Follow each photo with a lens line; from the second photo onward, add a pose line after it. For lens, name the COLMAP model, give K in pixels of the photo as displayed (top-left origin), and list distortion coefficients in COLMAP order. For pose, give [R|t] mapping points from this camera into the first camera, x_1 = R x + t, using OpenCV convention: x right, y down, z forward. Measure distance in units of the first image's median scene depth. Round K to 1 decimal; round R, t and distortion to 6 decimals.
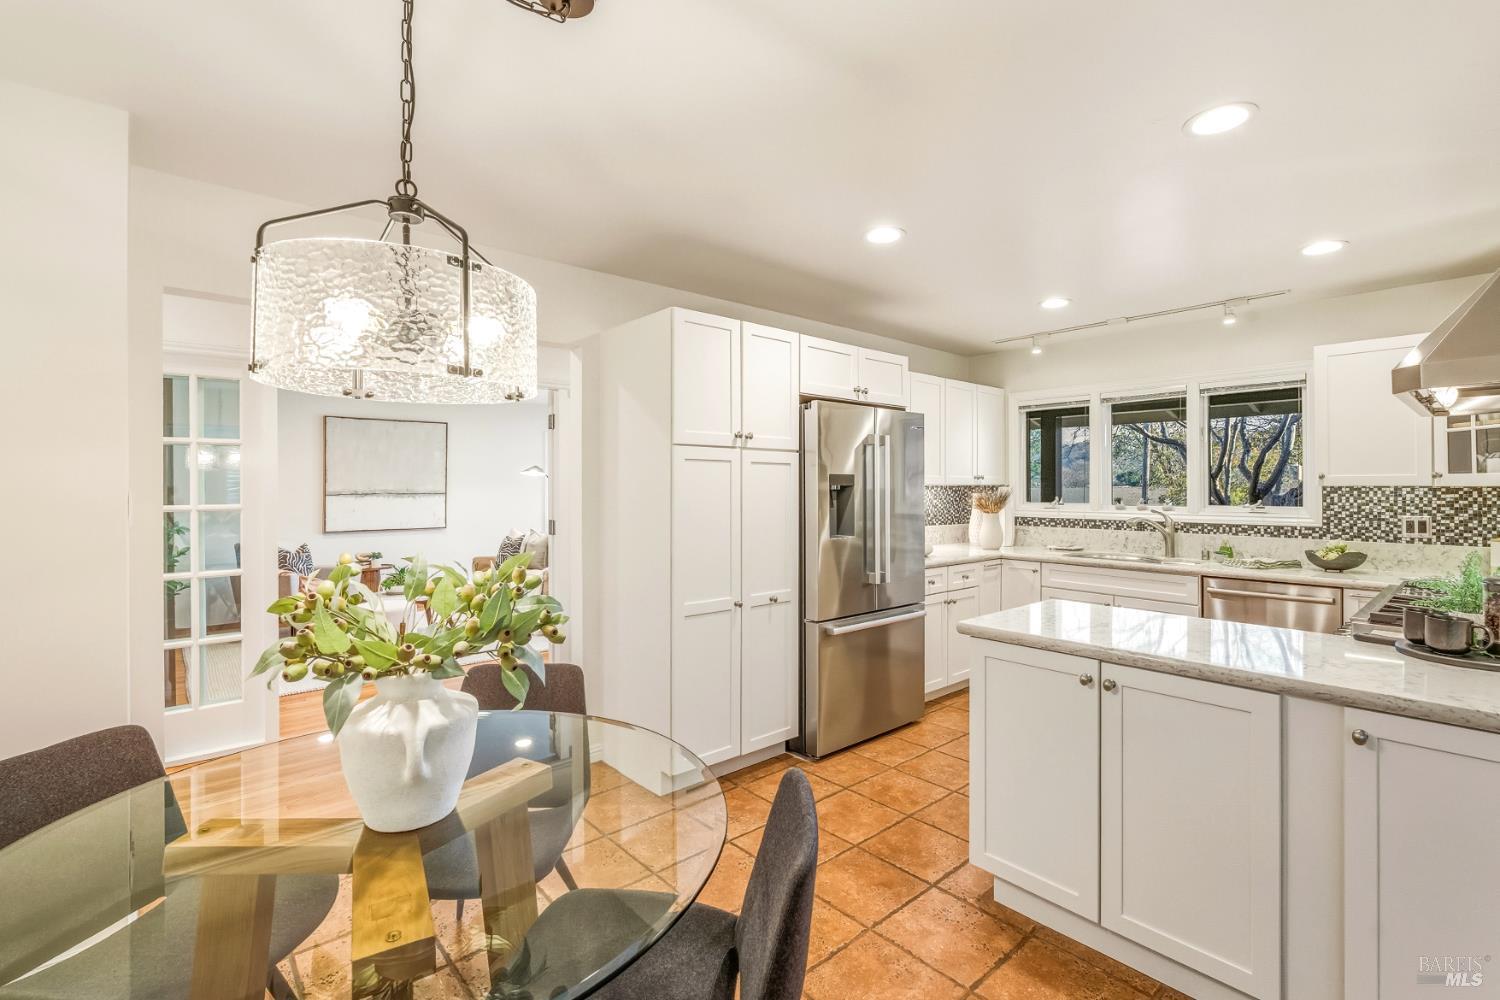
lens RADIAL K [[671.7, 0, 753.5], [0, 671.7, 494.7], [0, 0, 1]] dist [-0.006467, 0.001286]
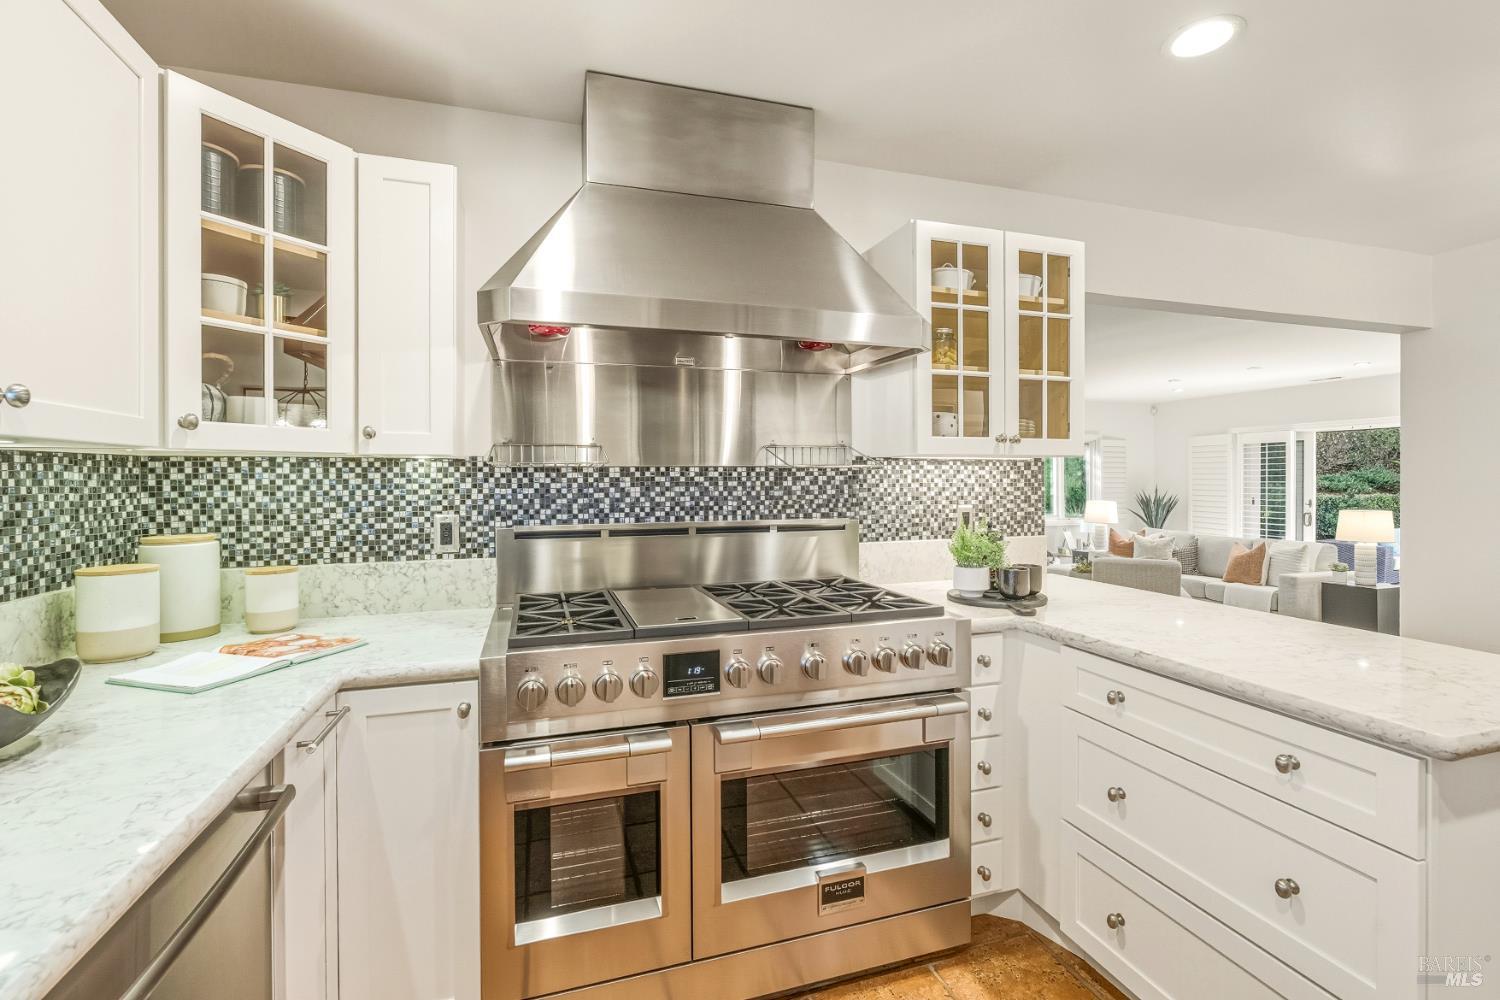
lens RADIAL K [[671.7, 0, 784.3], [0, 671.7, 477.7], [0, 0, 1]] dist [-0.006467, 0.001286]
pose [[-0.917168, 0.007463, 0.398430, 0.437293], [0.011806, 0.999895, 0.008448, 0.005356], [-0.398325, 0.012452, -0.917160, 1.040027]]
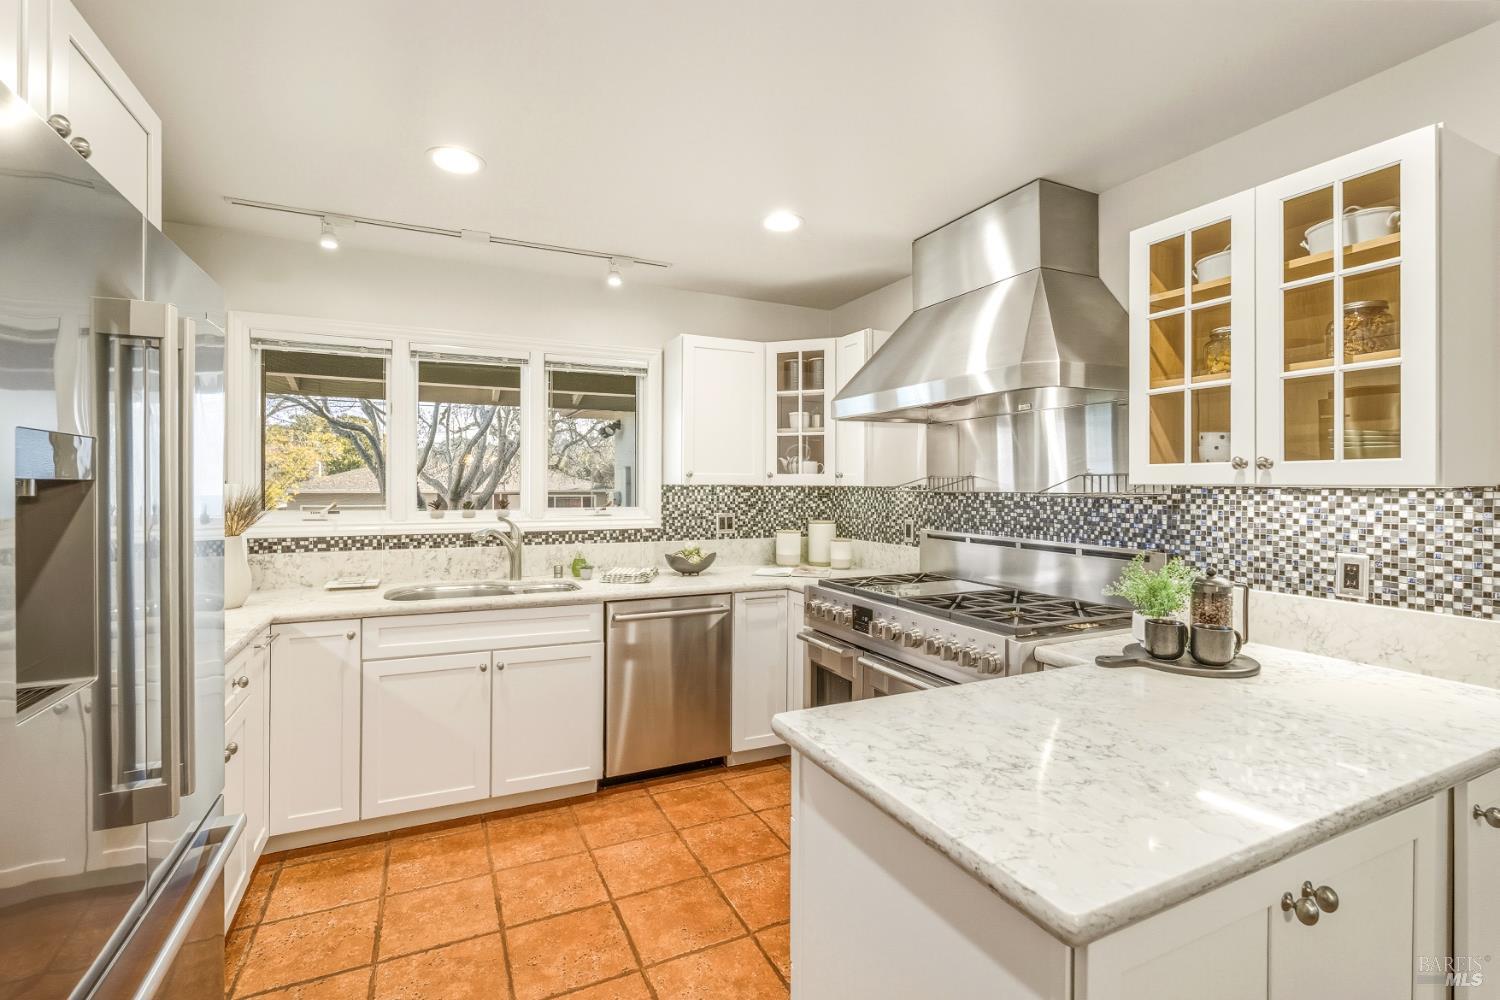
lens RADIAL K [[671.7, 0, 744.7], [0, 671.7, 481.3], [0, 0, 1]] dist [-0.006467, 0.001286]
pose [[0.276872, 0.007453, 0.960878, -0.026004], [0.006324, 0.999934, -0.009578, -0.007838], [-0.960886, 0.008729, 0.276806, 0.622107]]
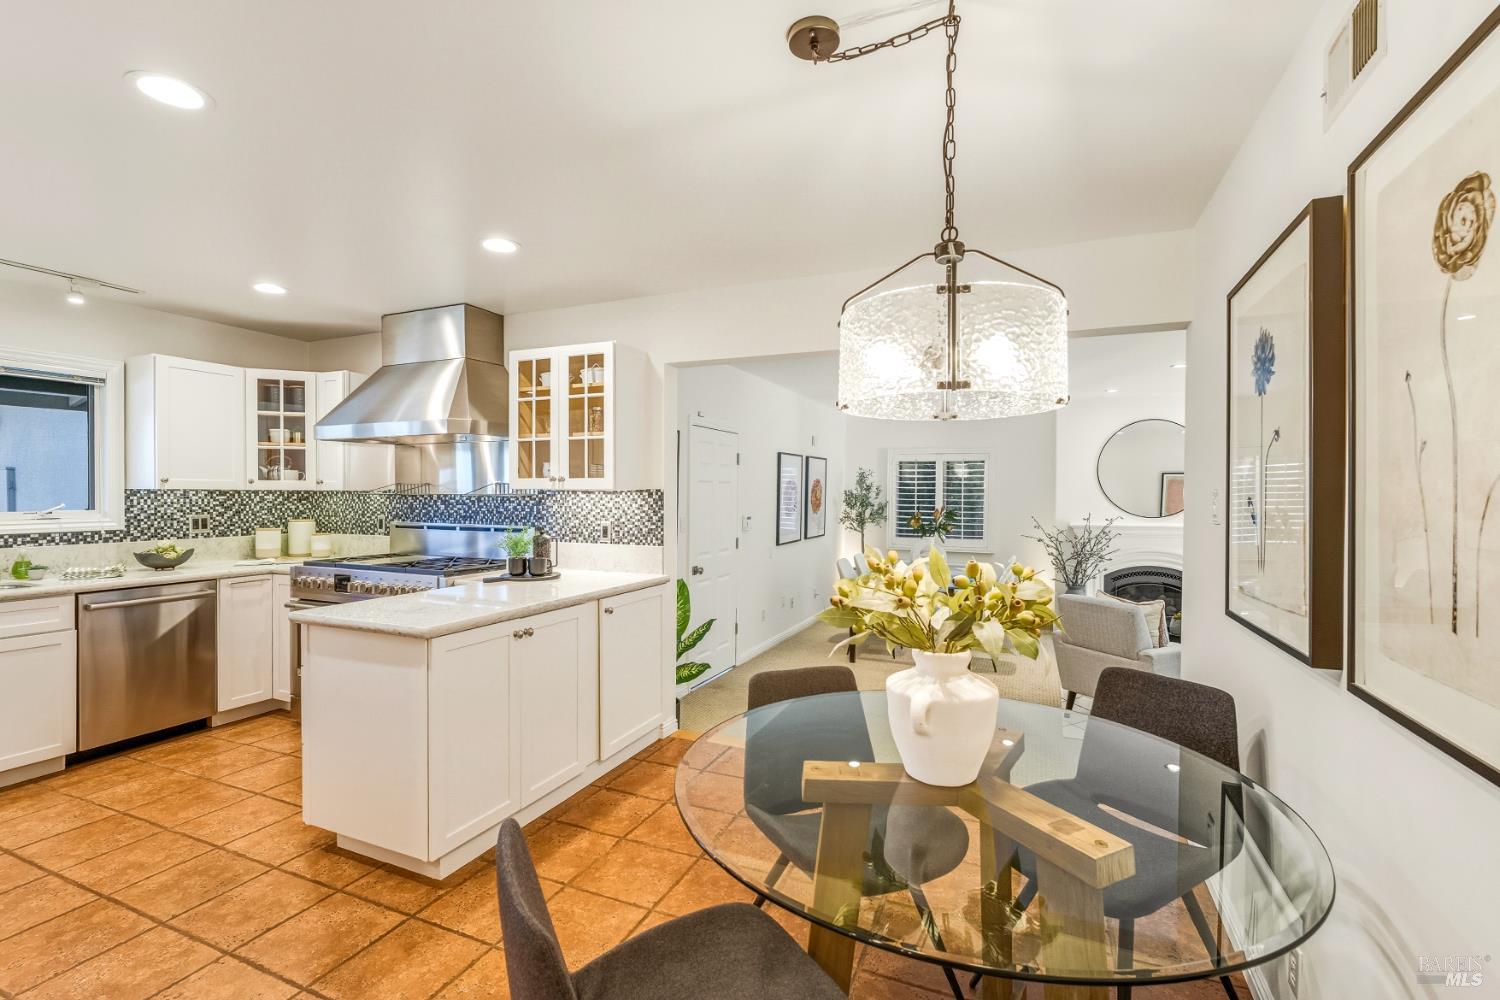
lens RADIAL K [[671.7, 0, 751.1], [0, 671.7, 500.8], [0, 0, 1]] dist [-0.006467, 0.001286]
pose [[-0.431795, -0.010631, 0.901909, -0.461179], [0.006948, 0.999862, 0.015112, -0.003630], [-0.901945, 0.012791, -0.431662, 0.581259]]
